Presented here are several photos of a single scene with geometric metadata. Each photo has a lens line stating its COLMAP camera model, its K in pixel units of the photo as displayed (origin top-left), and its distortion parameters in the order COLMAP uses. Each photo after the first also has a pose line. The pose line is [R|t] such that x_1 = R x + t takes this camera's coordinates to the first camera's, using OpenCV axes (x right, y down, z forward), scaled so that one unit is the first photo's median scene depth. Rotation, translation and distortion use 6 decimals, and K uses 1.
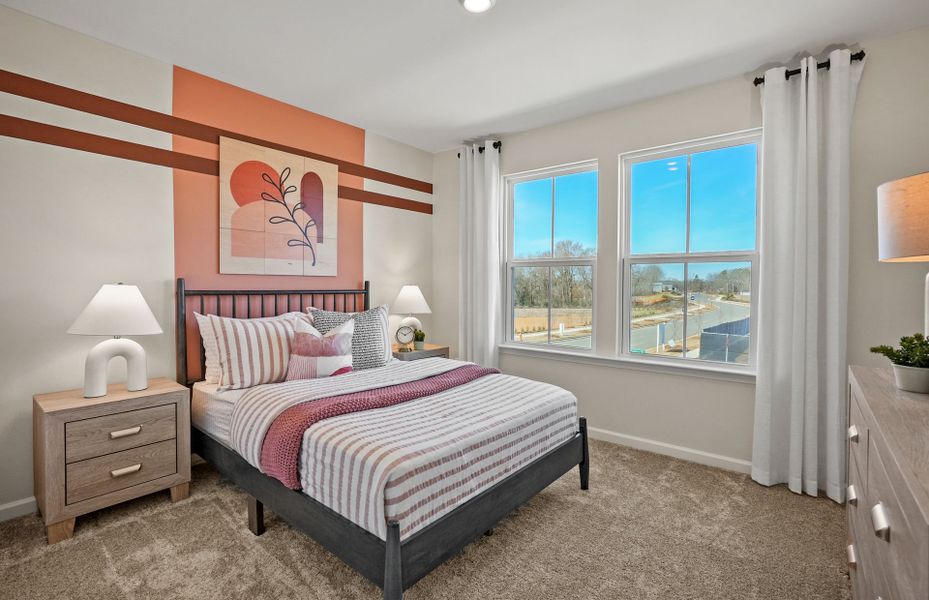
lens RADIAL K [[429.8, 0, 463.0], [0, 429.8, 290.5], [0, 0, 1]] dist [-0.039609, 0.023247]
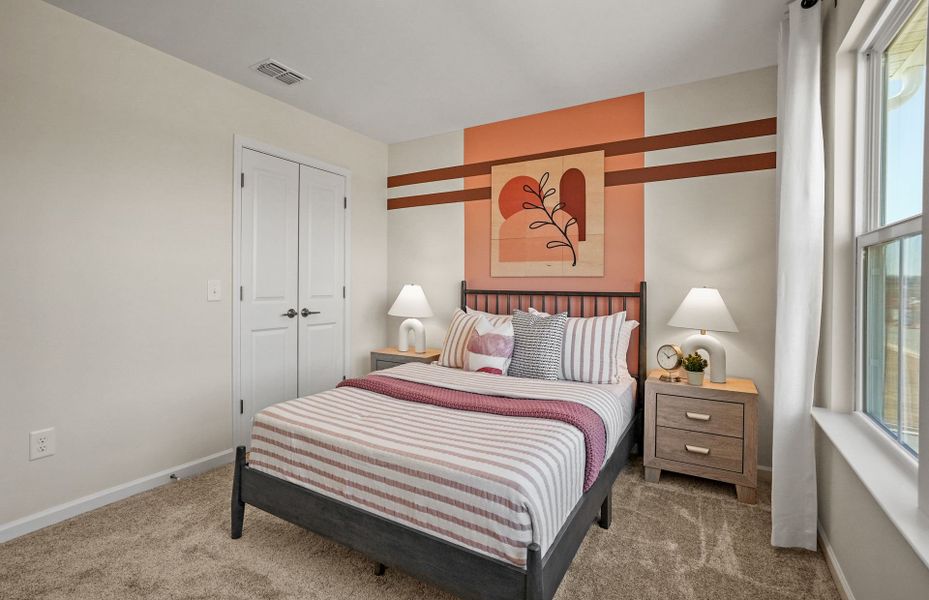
lens RADIAL K [[429.8, 0, 463.0], [0, 429.8, 290.5], [0, 0, 1]] dist [-0.039609, 0.023247]
pose [[0.159732, 0.010034, -0.987109, 0.595238], [-0.018537, 0.999803, 0.007164, -0.005769], [0.986986, 0.017154, 0.159887, 0.649016]]
